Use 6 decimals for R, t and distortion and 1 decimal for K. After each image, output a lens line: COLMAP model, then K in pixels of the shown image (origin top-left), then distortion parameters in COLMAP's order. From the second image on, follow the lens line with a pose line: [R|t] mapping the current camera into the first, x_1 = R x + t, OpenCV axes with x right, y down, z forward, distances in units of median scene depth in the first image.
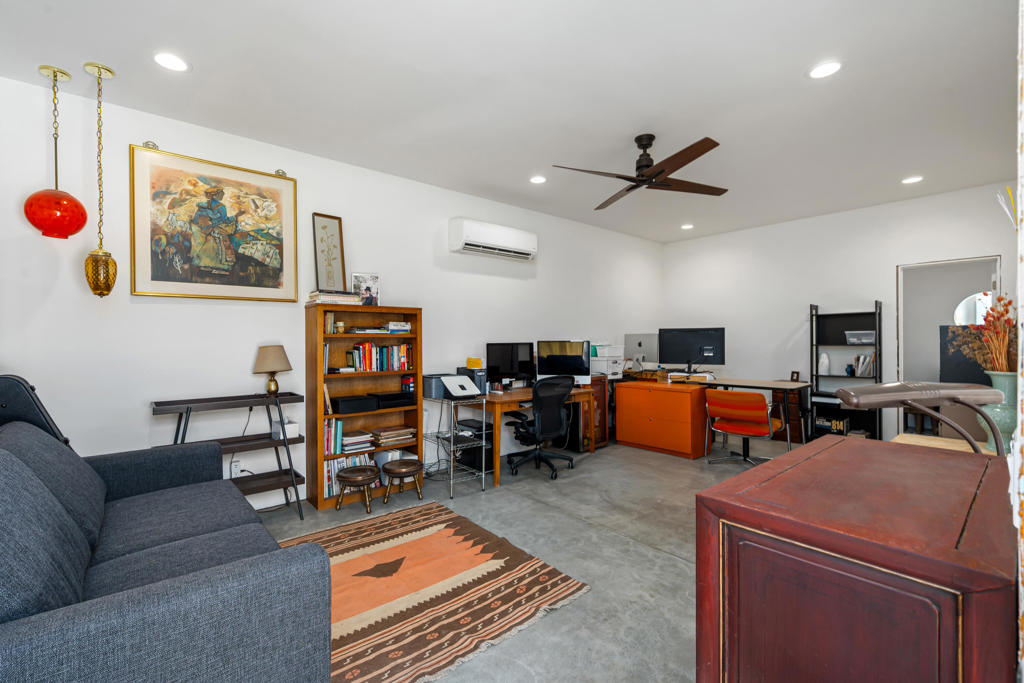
lens RADIAL K [[457.4, 0, 513.4], [0, 457.4, 341.0], [0, 0, 1]] dist [-0.001099, 0.000018]
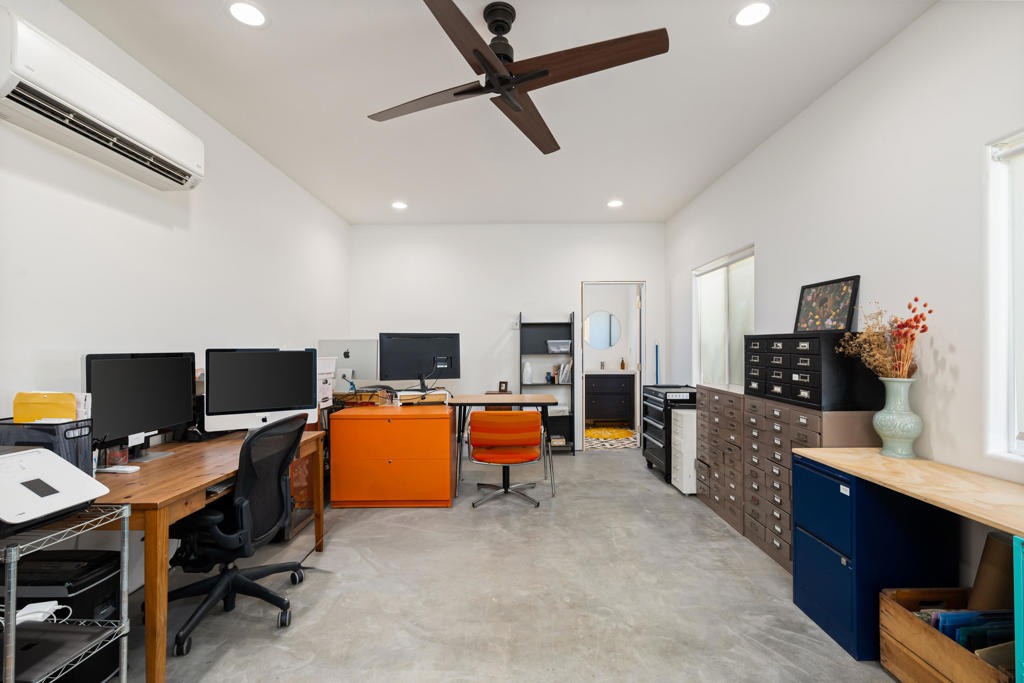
lens RADIAL K [[457.4, 0, 512.9], [0, 457.4, 346.0], [0, 0, 1]] dist [-0.001099, 0.000018]
pose [[0.651572, 0.007075, 0.758554, -0.105541], [0.002213, 0.999935, -0.011227, 0.002756], [-0.758584, 0.008993, 0.651513, 0.394742]]
